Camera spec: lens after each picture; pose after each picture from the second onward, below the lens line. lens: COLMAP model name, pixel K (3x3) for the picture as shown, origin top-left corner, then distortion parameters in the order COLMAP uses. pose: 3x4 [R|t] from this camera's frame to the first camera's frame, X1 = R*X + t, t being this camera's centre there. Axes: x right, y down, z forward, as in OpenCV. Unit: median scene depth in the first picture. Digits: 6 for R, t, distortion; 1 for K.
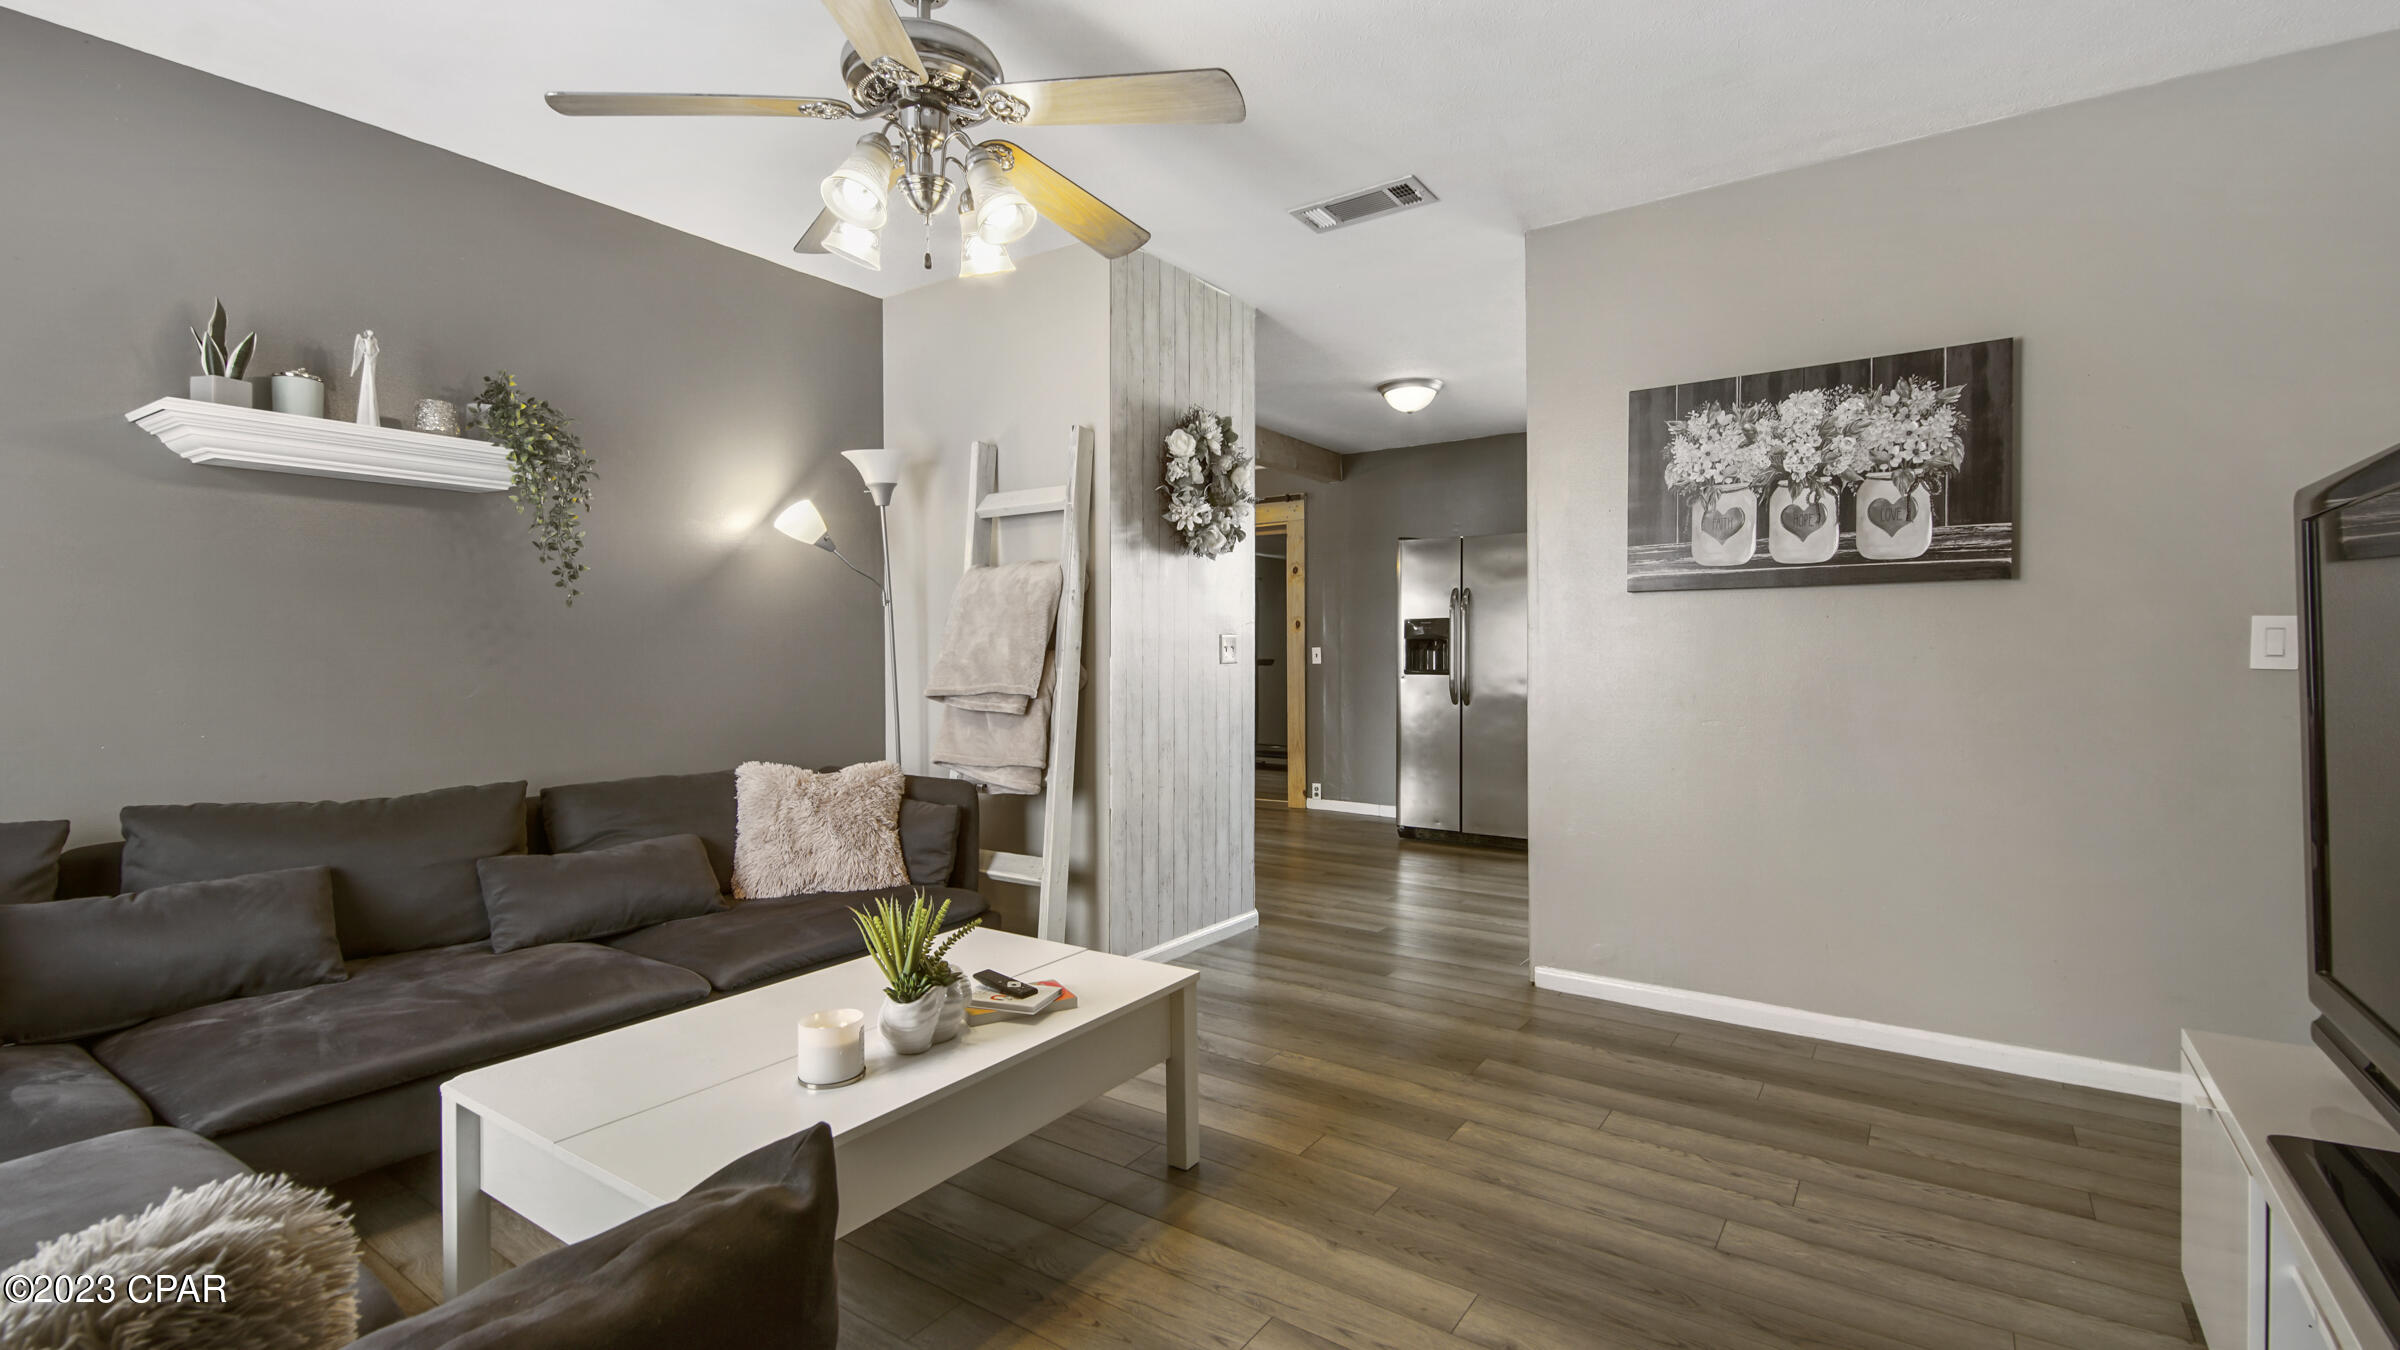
lens RADIAL K [[1091.9, 0, 1199.8], [0, 1091.9, 669.2], [0, 0, 1]] dist [0.042256, -0.024383]
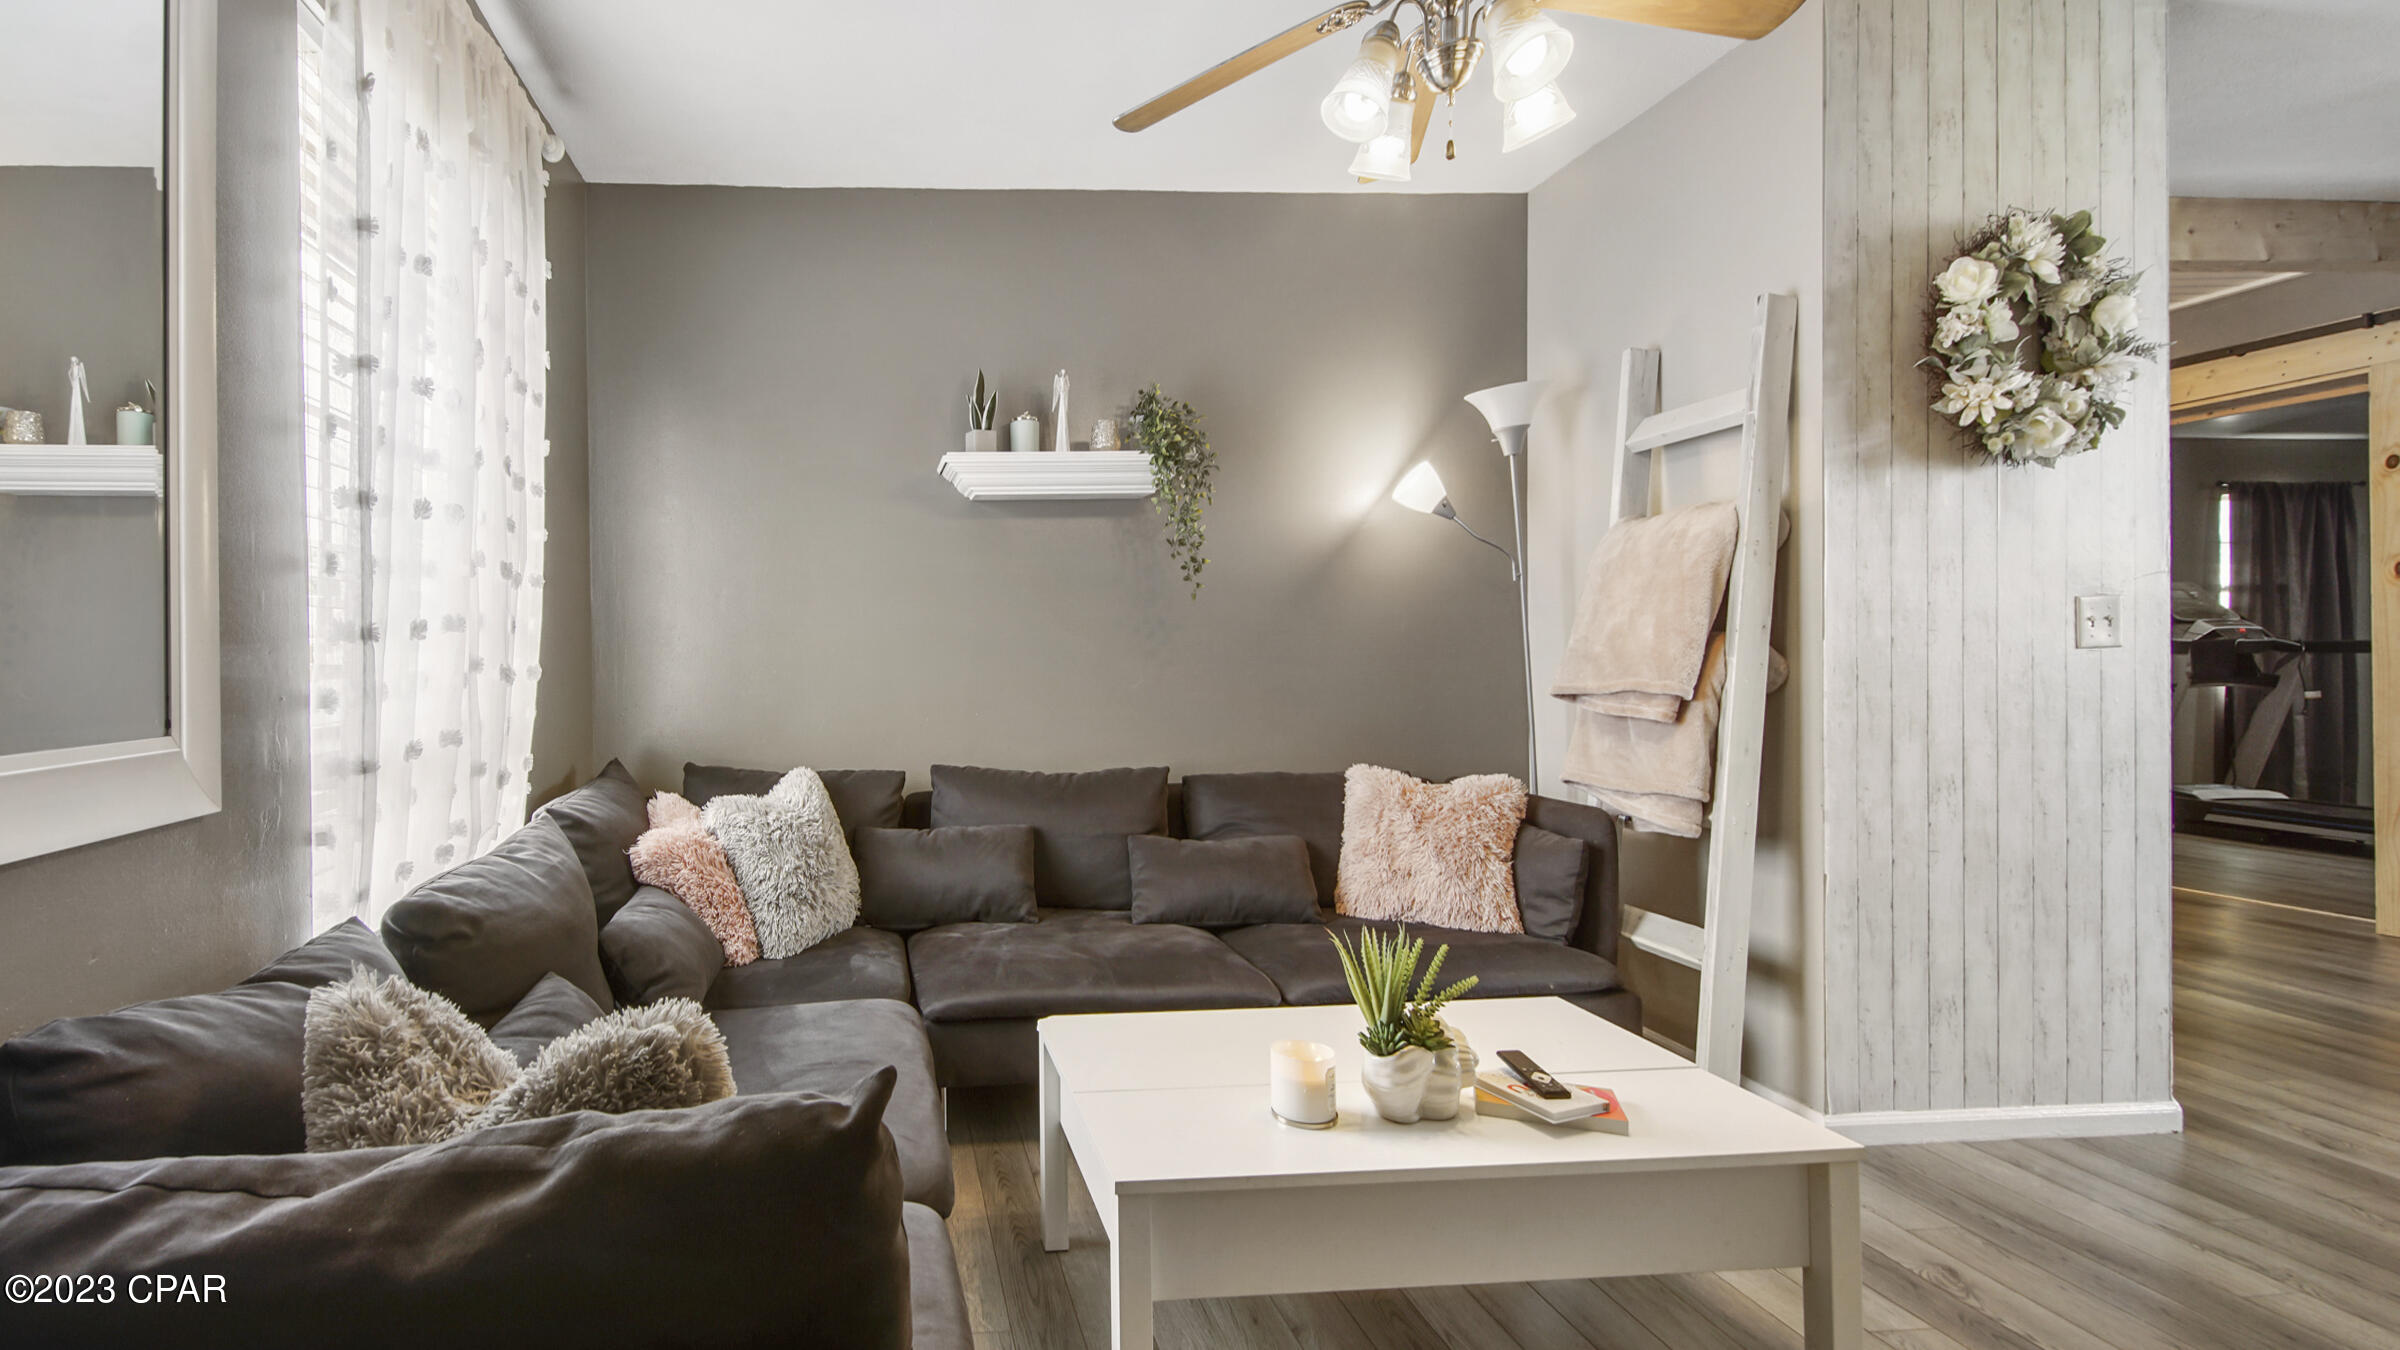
lens RADIAL K [[1485.0, 0, 1201.9], [0, 1485.0, 681.1], [0, 0, 1]] dist [0.045512, -0.054342]
pose [[0.528032, 0.002874, -0.849220, 0.514054], [-0.002791, 0.999995, 0.001649, 0.014061], [0.849220, 0.001499, 0.528037, 0.237530]]
